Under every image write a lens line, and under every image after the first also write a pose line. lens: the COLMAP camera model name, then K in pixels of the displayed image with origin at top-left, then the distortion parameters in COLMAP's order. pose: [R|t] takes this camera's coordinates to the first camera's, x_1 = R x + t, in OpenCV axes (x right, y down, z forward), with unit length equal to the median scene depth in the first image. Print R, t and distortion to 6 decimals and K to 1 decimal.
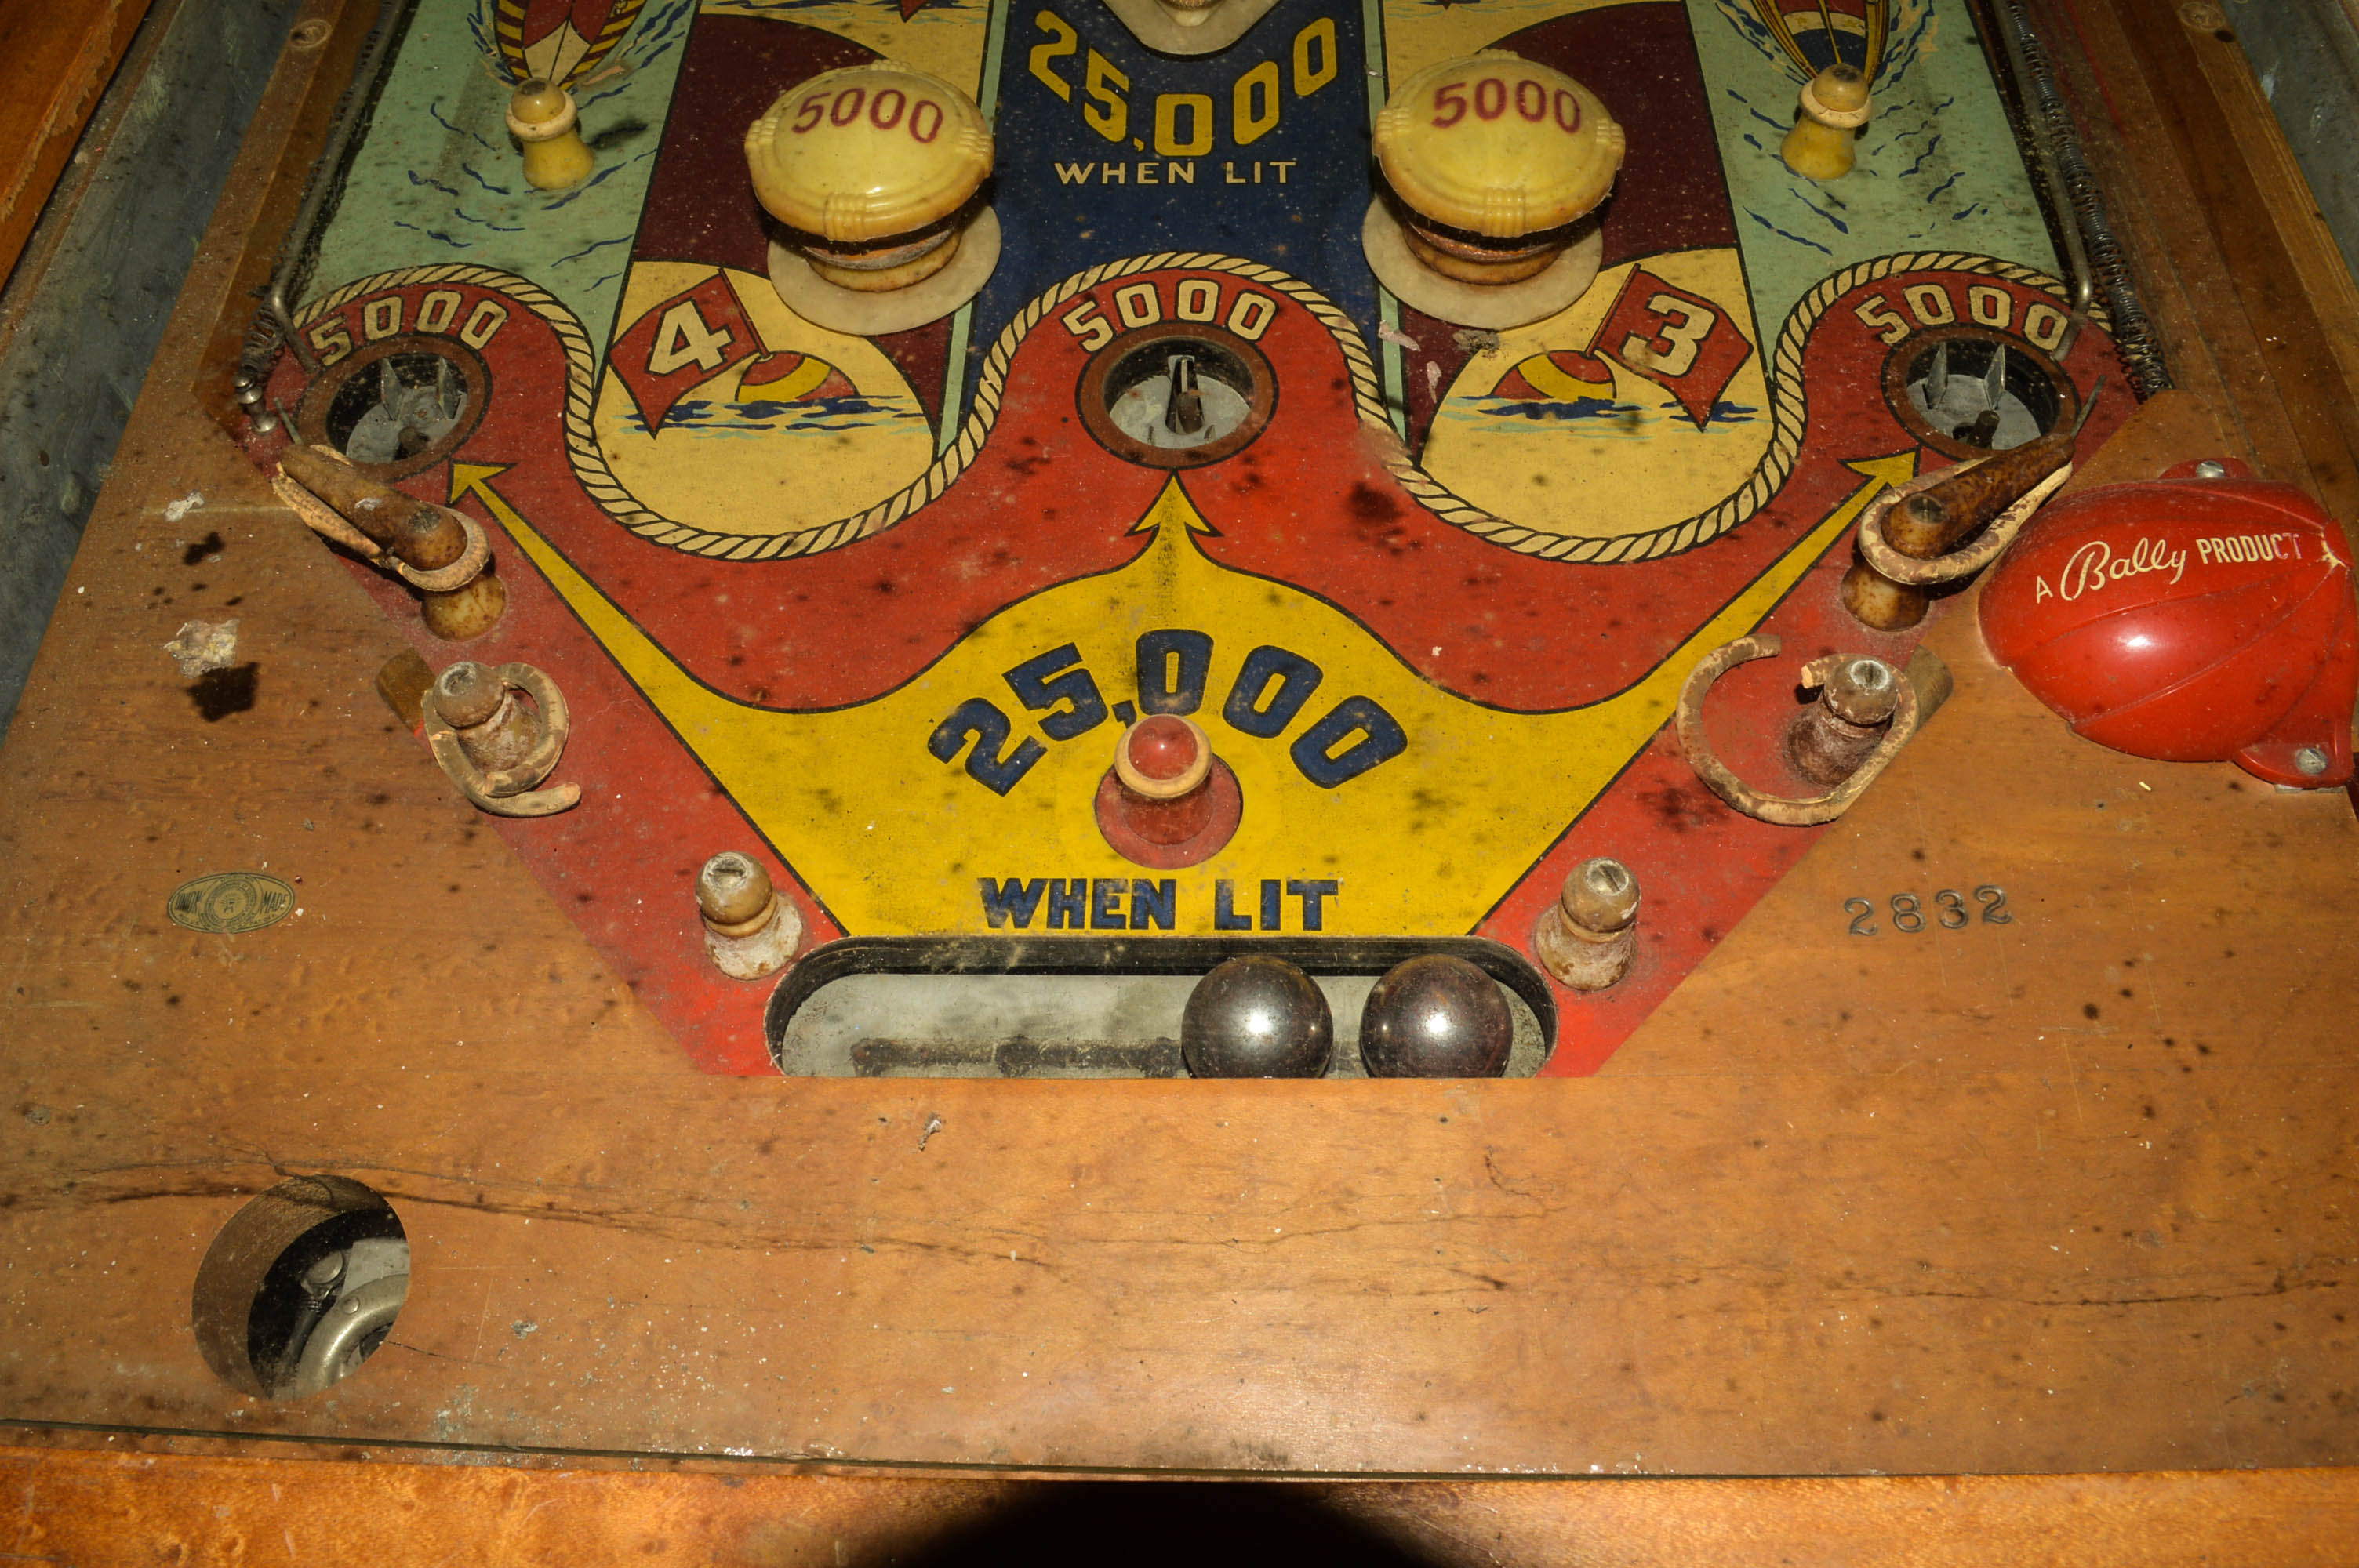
lens RADIAL K [[1830.3, 0, 1187.2], [0, 1830.3, 747.9], [0, 0, 1]] dist [-0.092030, 0.014887]
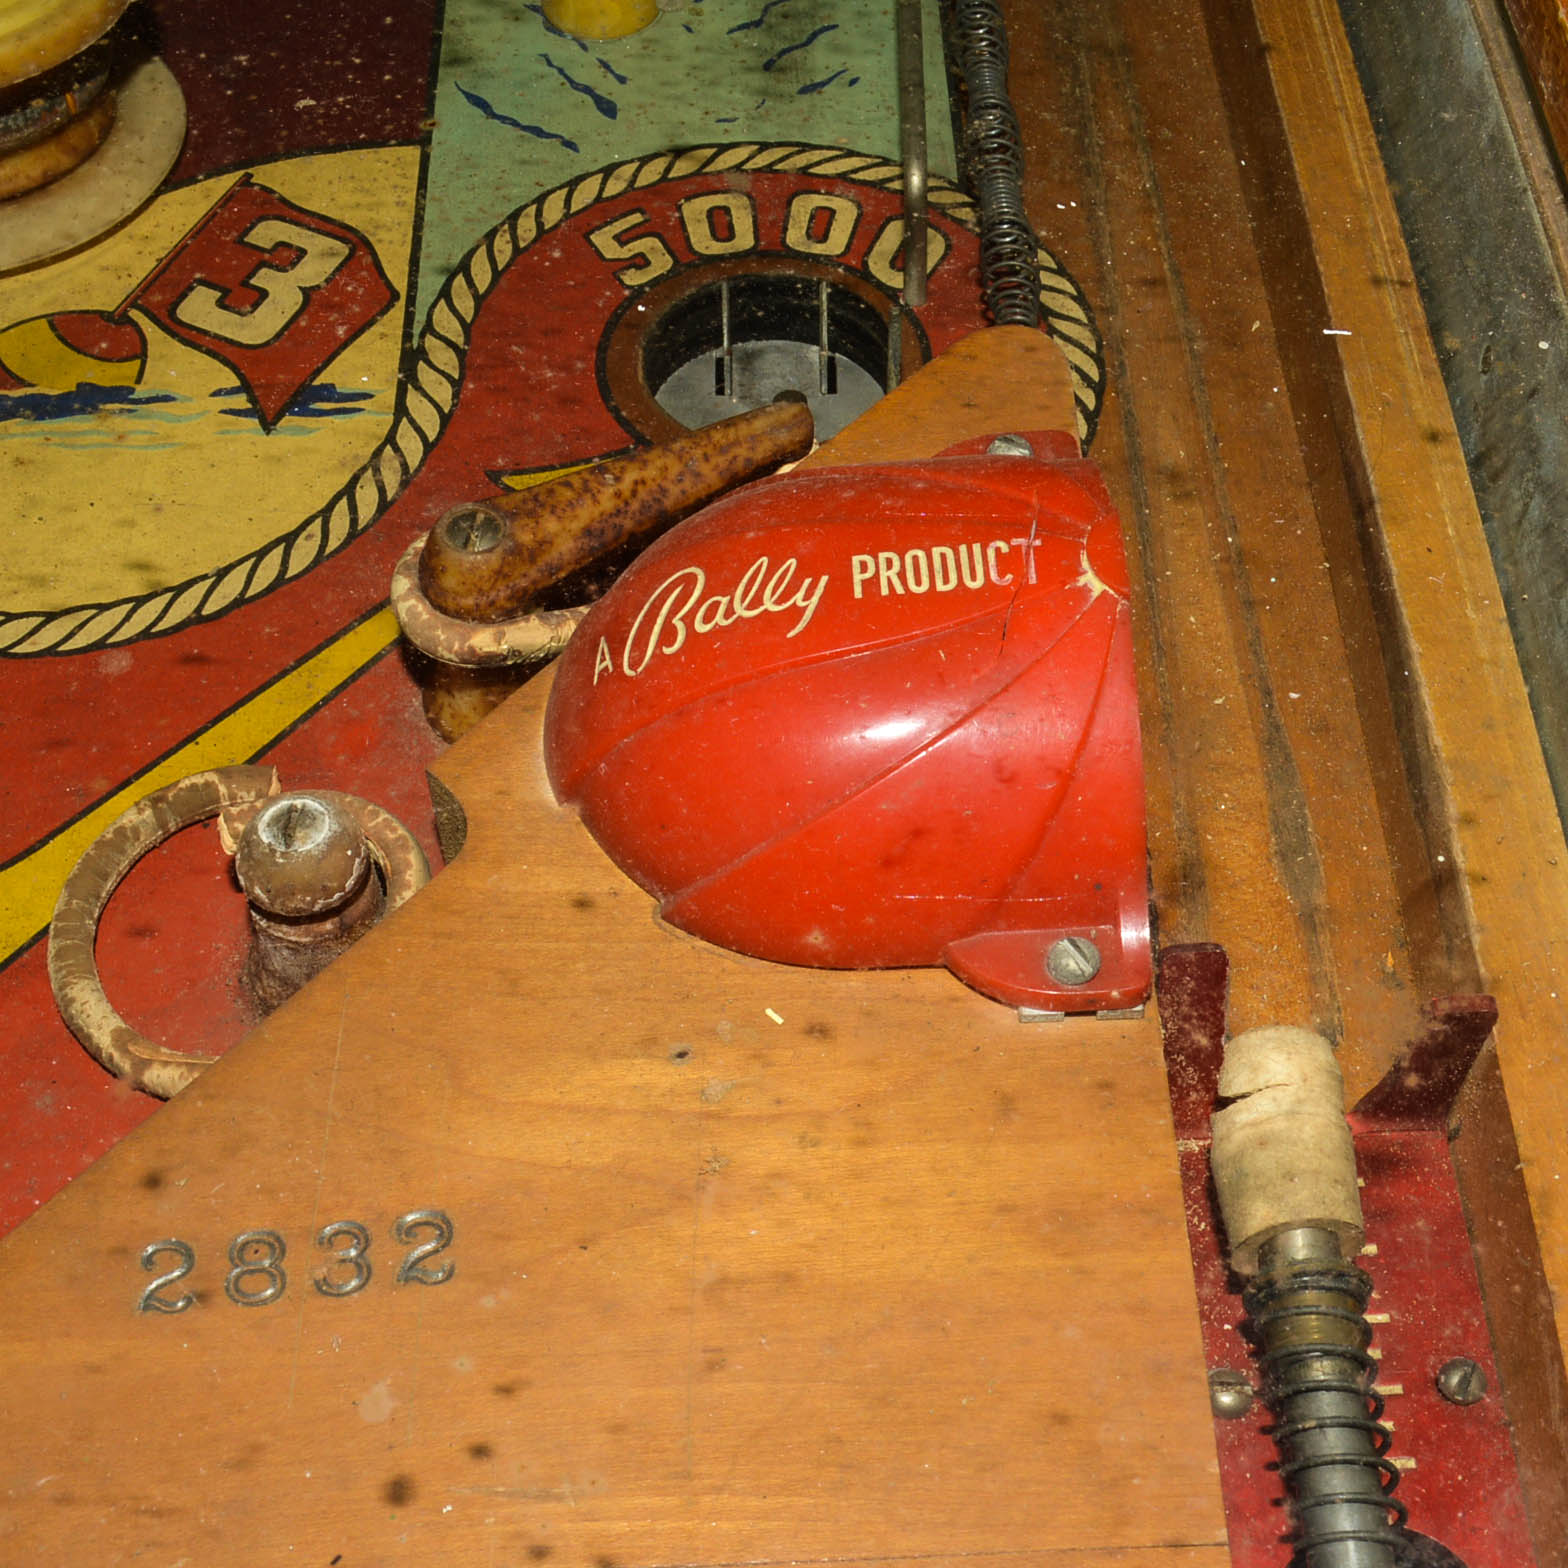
lens RADIAL K [[2424.2, 0, 891.8], [0, 2424.2, 785.8], [0, 0, 1]] dist [-0.068480, -0.120327]
pose [[0.995497, -0.022436, 0.092099, 0.401861], [0.030812, 0.995414, -0.090558, 0.015453], [-0.089644, 0.092988, 0.991624, 0.215484]]
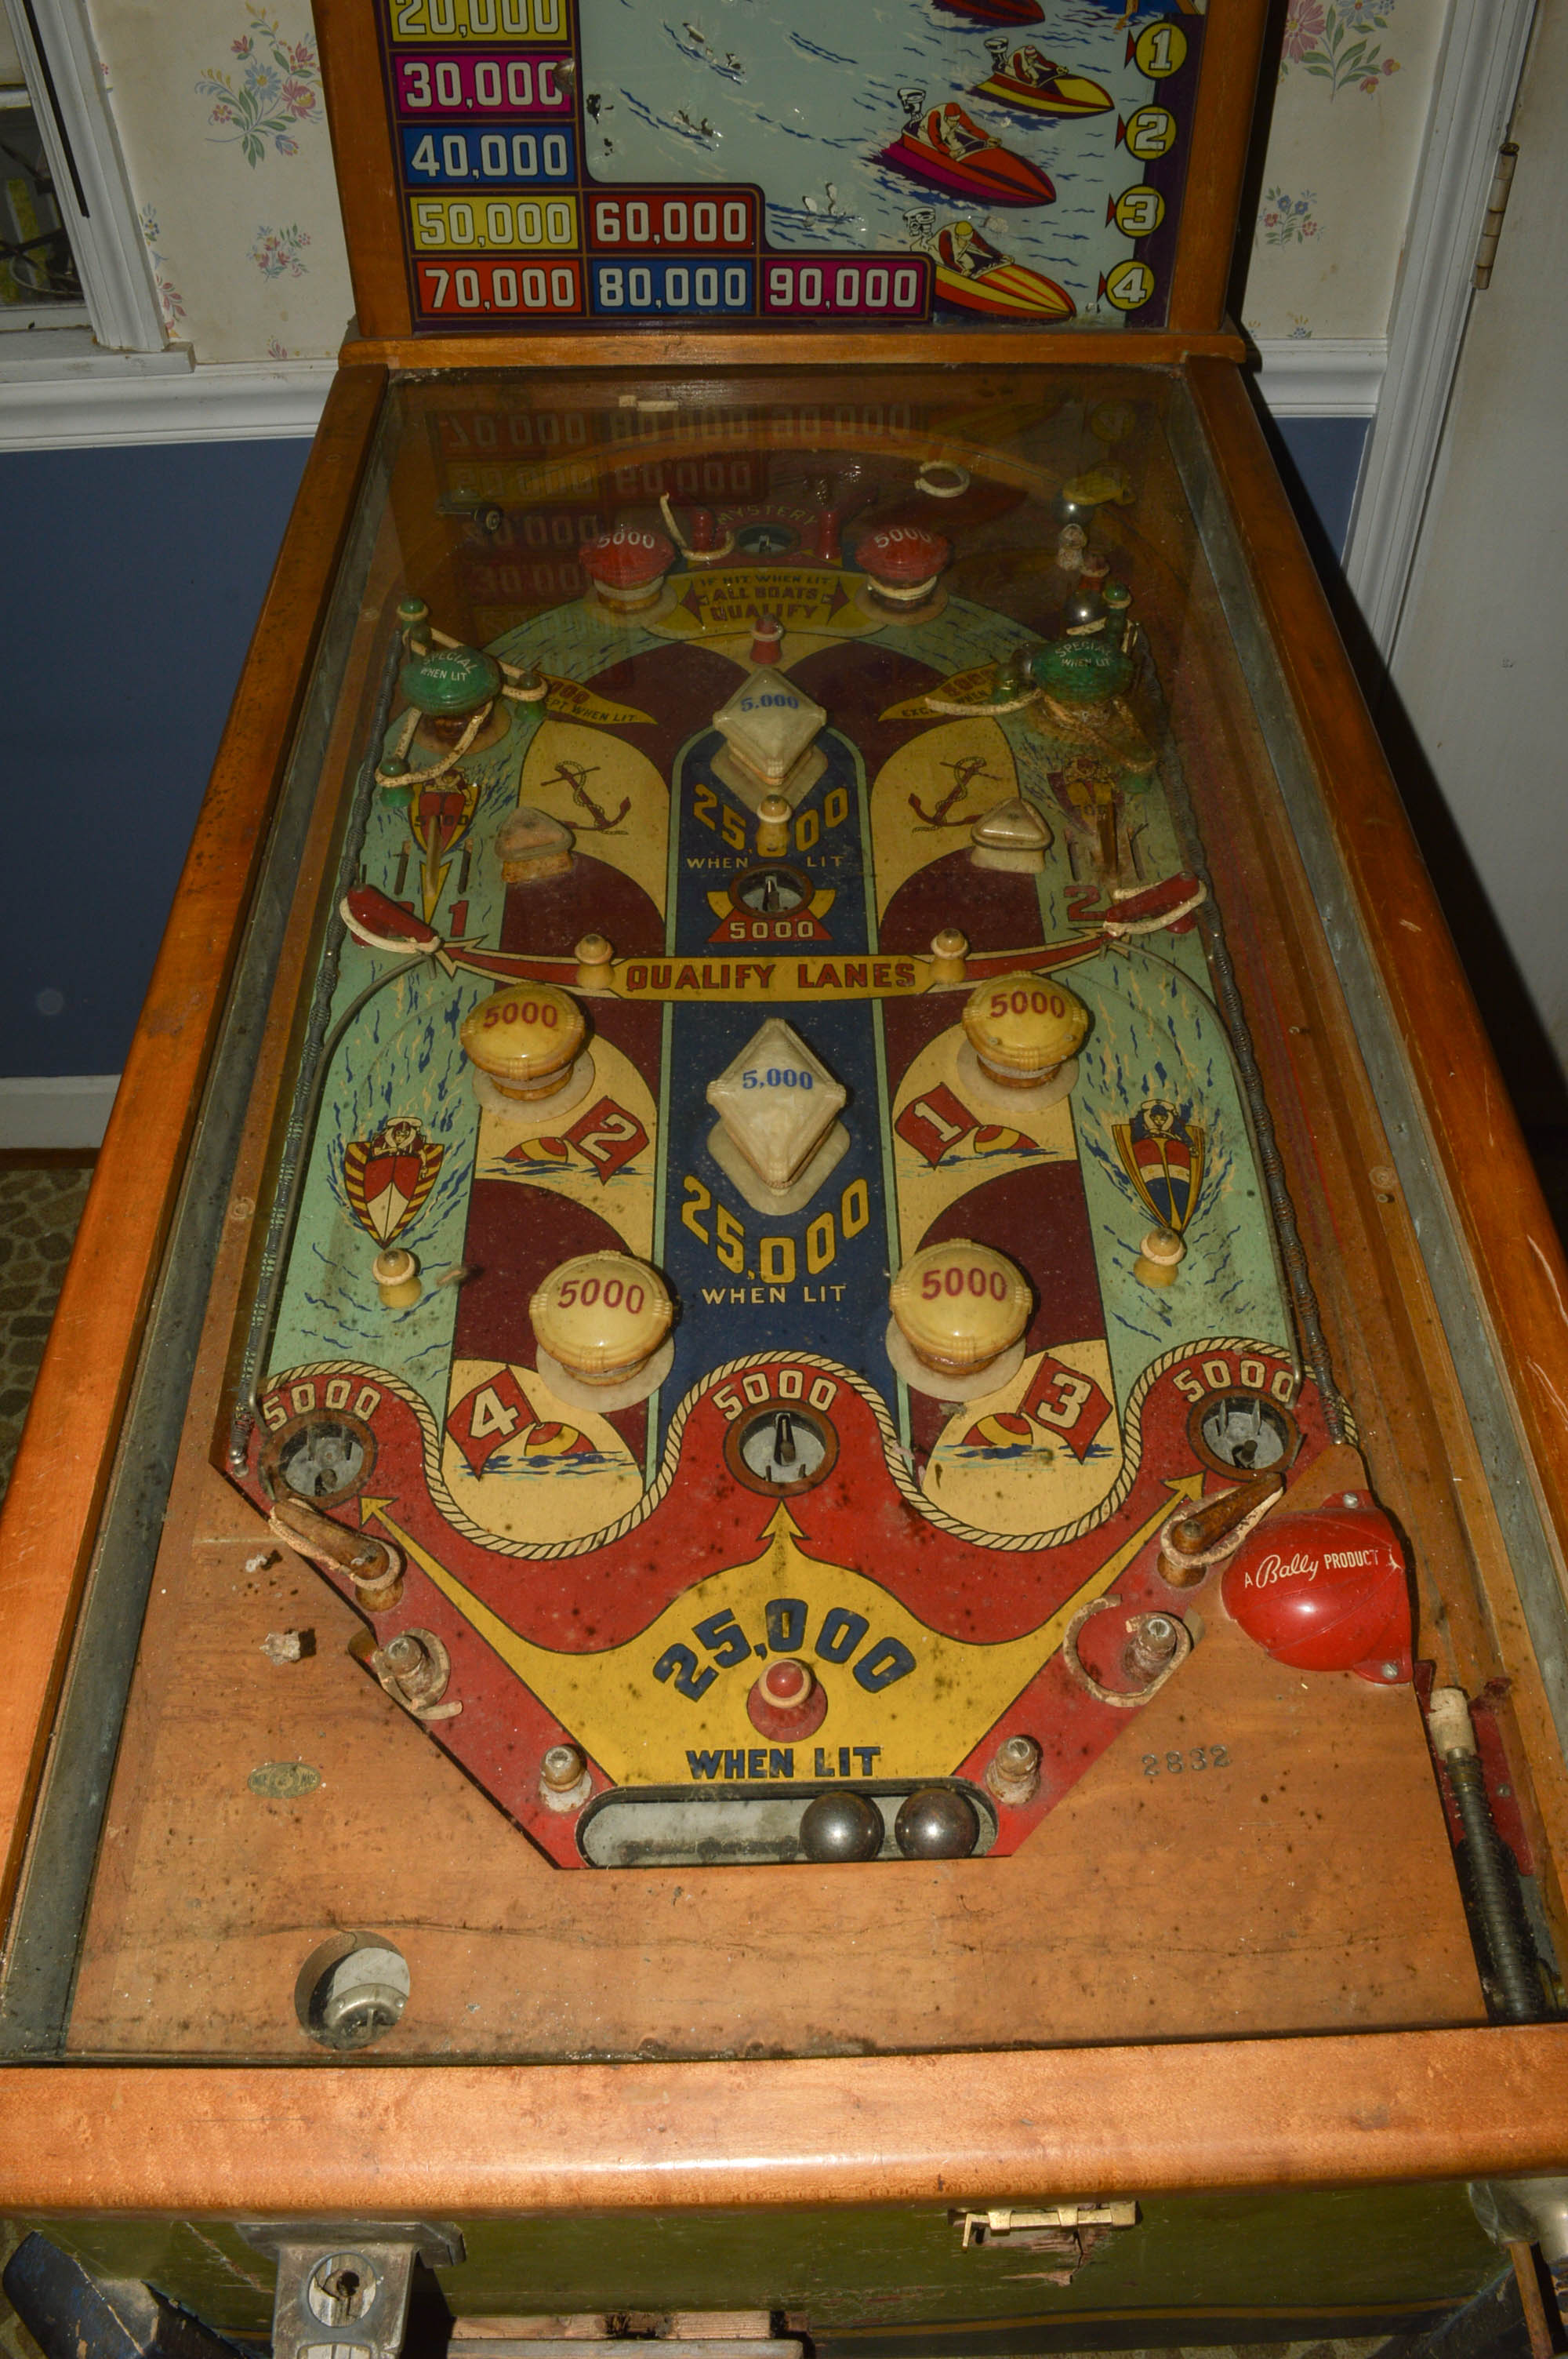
lens RADIAL K [[1830.3, 0, 784.0], [0, 1830.3, 1179.5], [0, 0, 1]] dist [-0.092030, 0.014887]
pose [[0.999448, -0.025991, 0.020670, -0.032616], [0.028542, 0.990488, -0.134604, -0.213865], [-0.016974, 0.135120, 0.990684, -0.761975]]
